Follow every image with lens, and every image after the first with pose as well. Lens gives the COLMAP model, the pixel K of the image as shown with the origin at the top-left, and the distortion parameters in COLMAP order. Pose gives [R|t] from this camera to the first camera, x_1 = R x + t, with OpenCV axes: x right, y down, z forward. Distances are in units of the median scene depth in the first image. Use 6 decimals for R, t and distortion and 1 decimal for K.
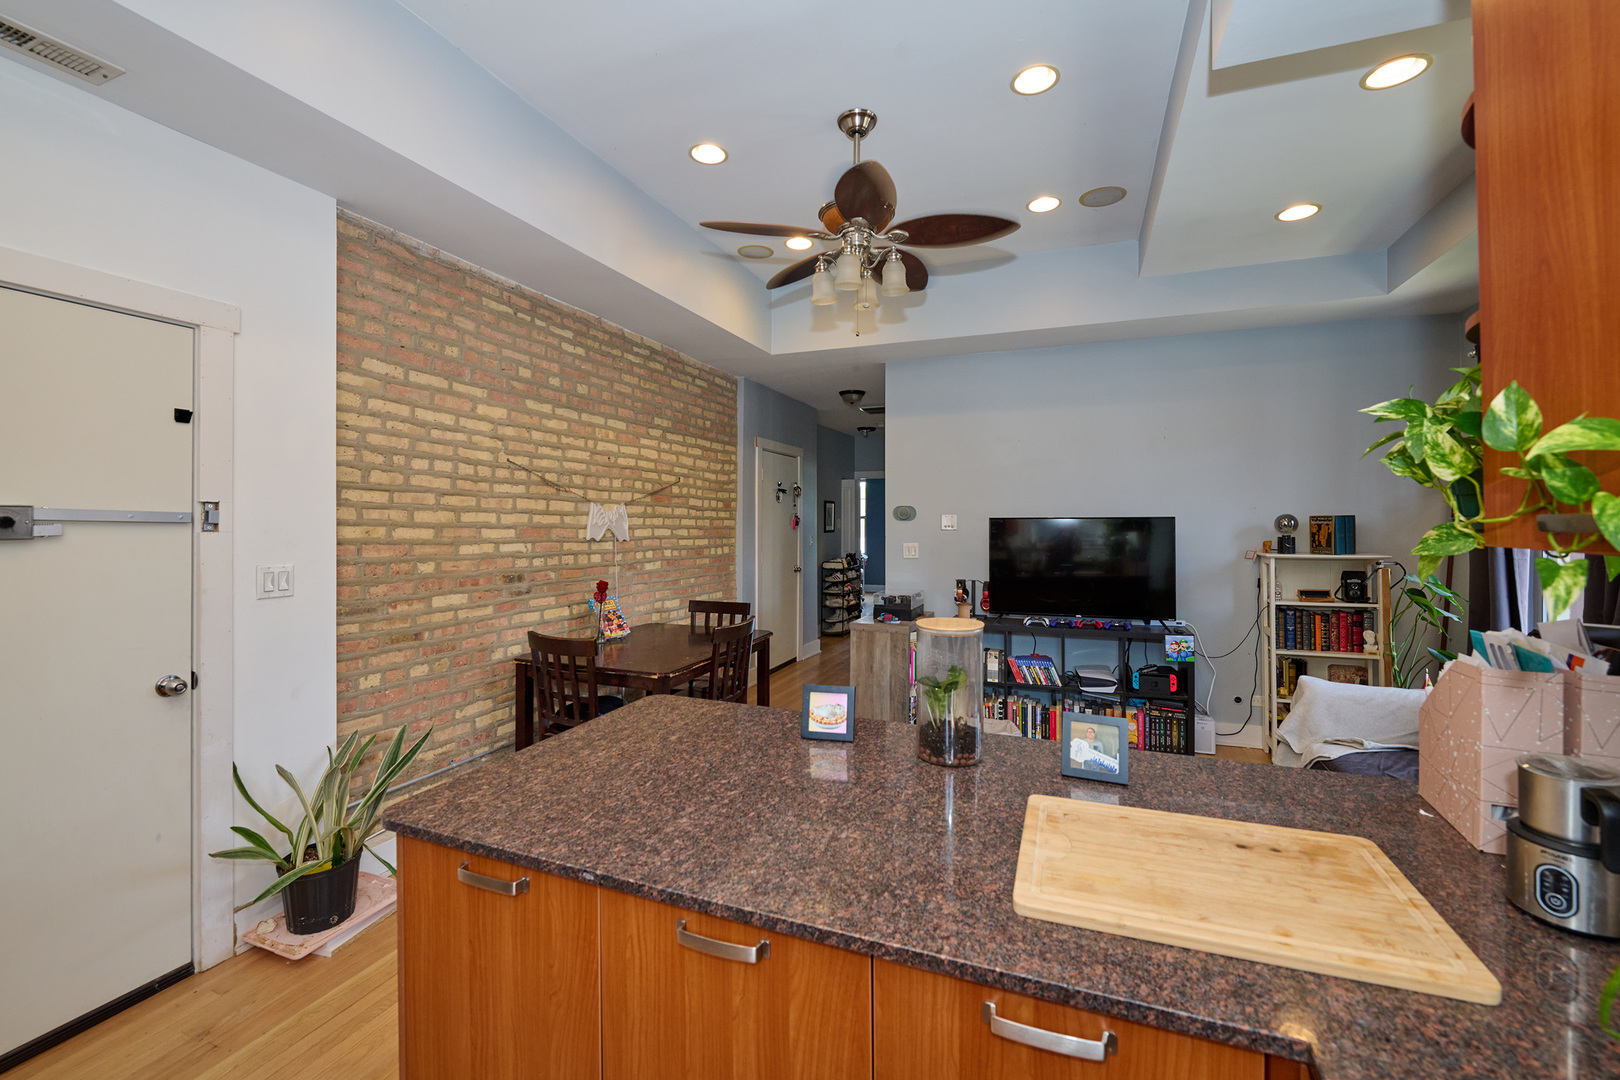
lens RADIAL K [[672.5, 0, 812.9], [0, 672.5, 523.6], [0, 0, 1]] dist [-0.000587, -0.000079]
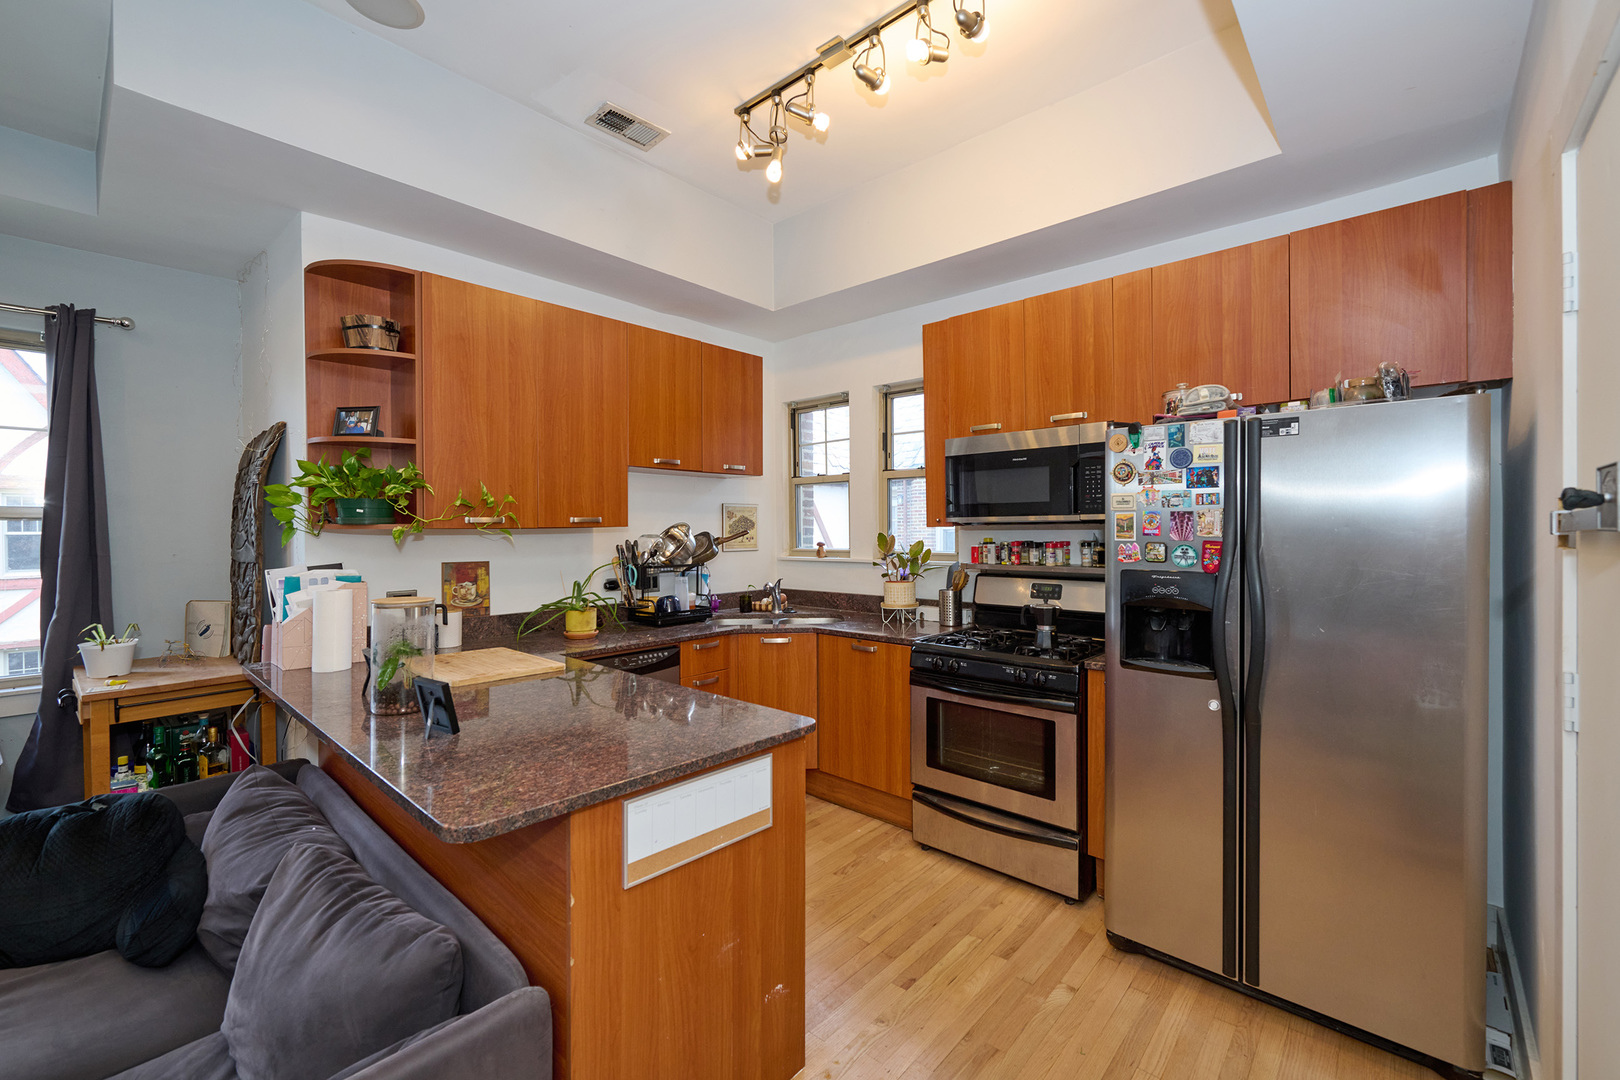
lens RADIAL K [[671.7, 0, 818.9], [0, 671.7, 536.2], [0, 0, 1]] dist [0.000312, 0.000118]
pose [[-0.933683, -0.000375, 0.358100, -0.345077], [0.006745, 0.999804, 0.018633, 0.005668], [-0.358036, 0.019812, -0.933497, 0.688971]]
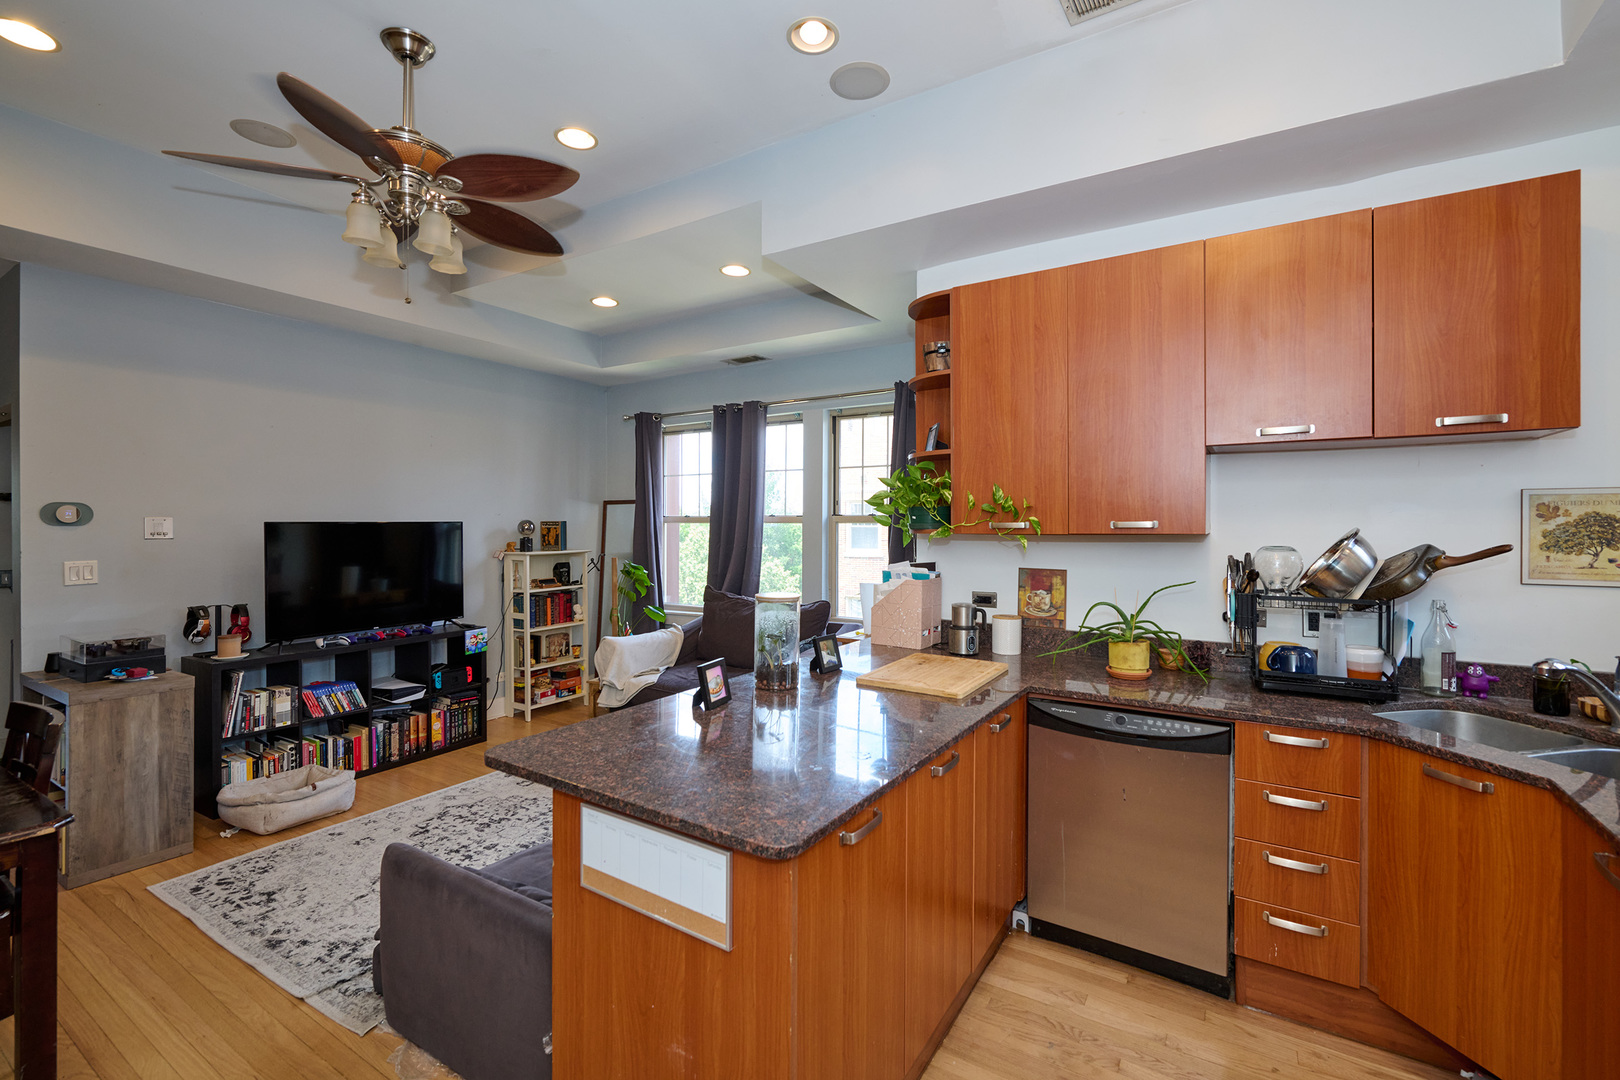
lens RADIAL K [[696.3, 0, 818.3], [0, 696.3, 525.0], [0, 0, 1]] dist [-0.001602, -0.000077]
pose [[0.187382, -0.001325, 0.982286, -0.468920], [0.006023, 0.999982, 0.000200, -0.001721], [-0.982269, 0.005879, 0.187387, 0.231560]]
